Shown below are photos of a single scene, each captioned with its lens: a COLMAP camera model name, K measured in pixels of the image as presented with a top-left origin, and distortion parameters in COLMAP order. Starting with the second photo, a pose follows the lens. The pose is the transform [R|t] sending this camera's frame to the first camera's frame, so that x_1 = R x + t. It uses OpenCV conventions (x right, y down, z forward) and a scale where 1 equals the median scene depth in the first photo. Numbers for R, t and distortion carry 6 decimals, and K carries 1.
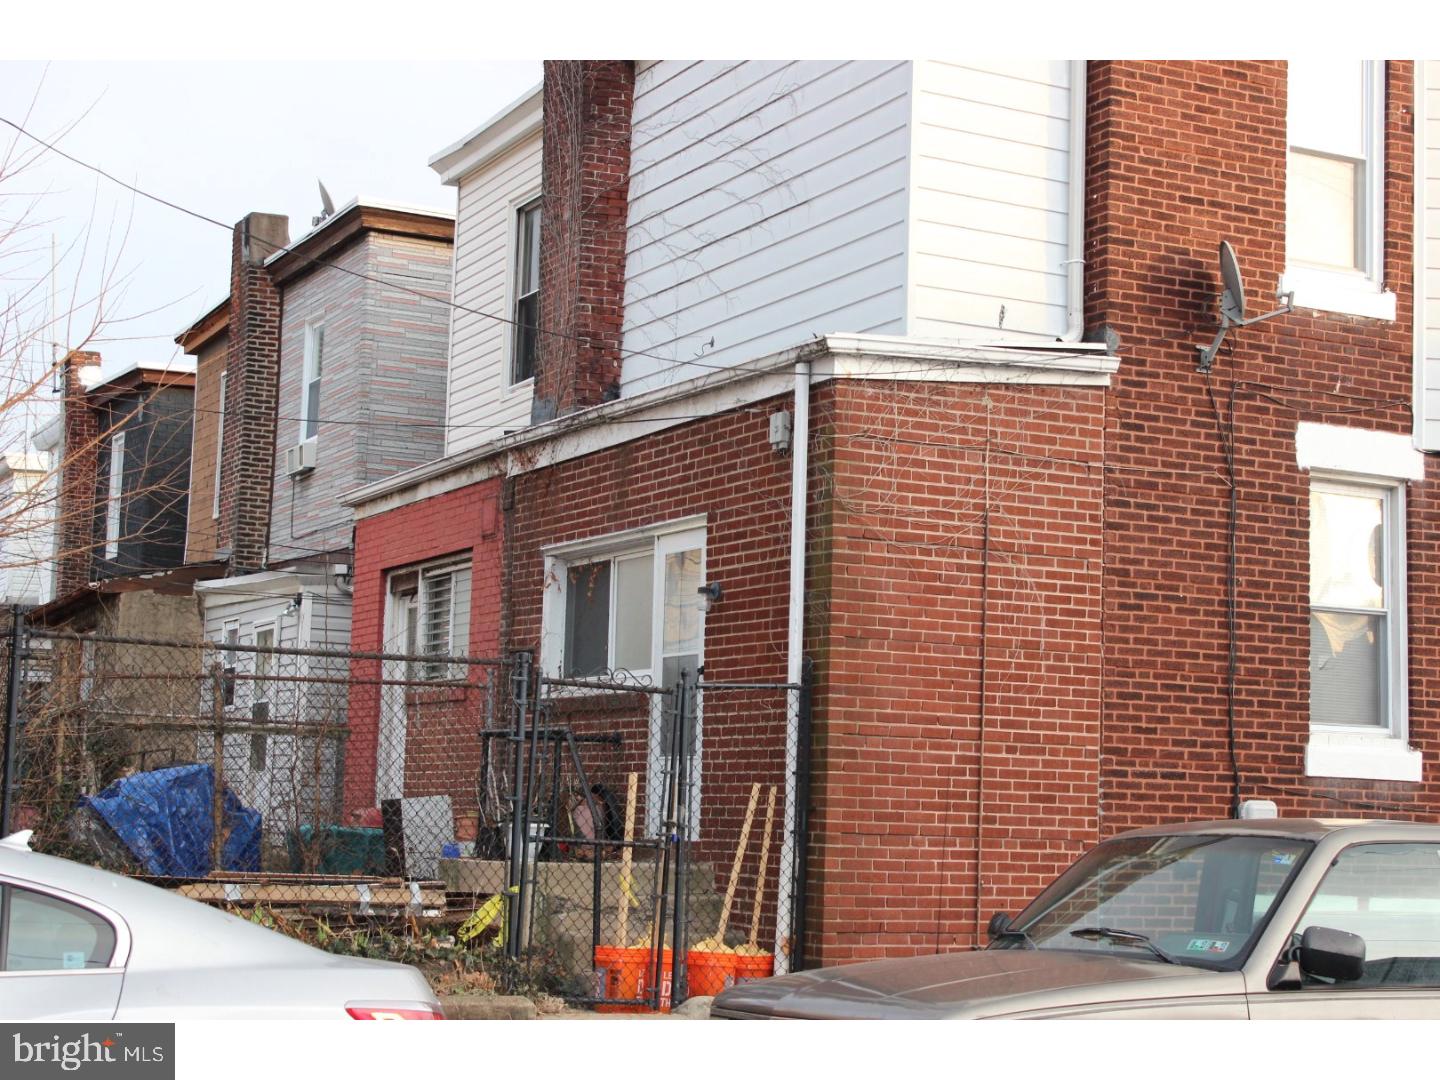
lens RADIAL K [[2467.0, 0, 720.1], [0, 2467.0, 539.7], [0, 0, 1]] dist [0.024959, 0.000000]
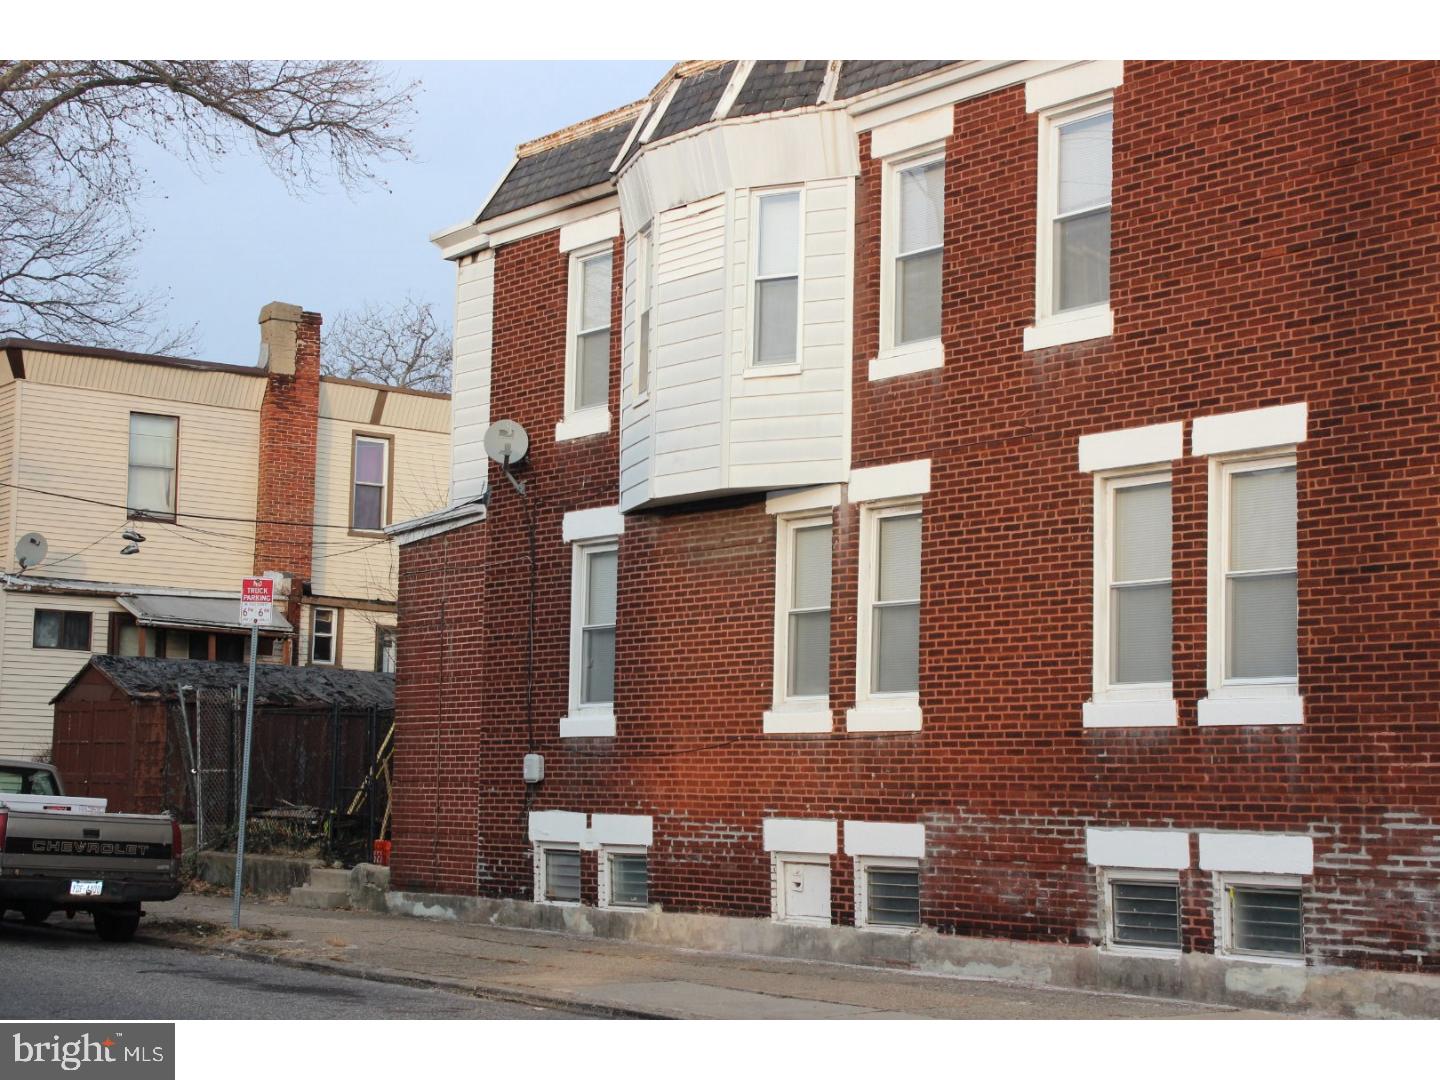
lens RADIAL K [[2467.0, 0, 720.2], [0, 2467.0, 540.3], [0, 0, 1]] dist [0.024959, 0.000000]
pose [[0.157850, -0.132555, -0.978526, 1.774208], [0.093772, 0.988483, -0.118777, 0.164421], [0.983001, -0.073010, 0.168462, 0.823780]]
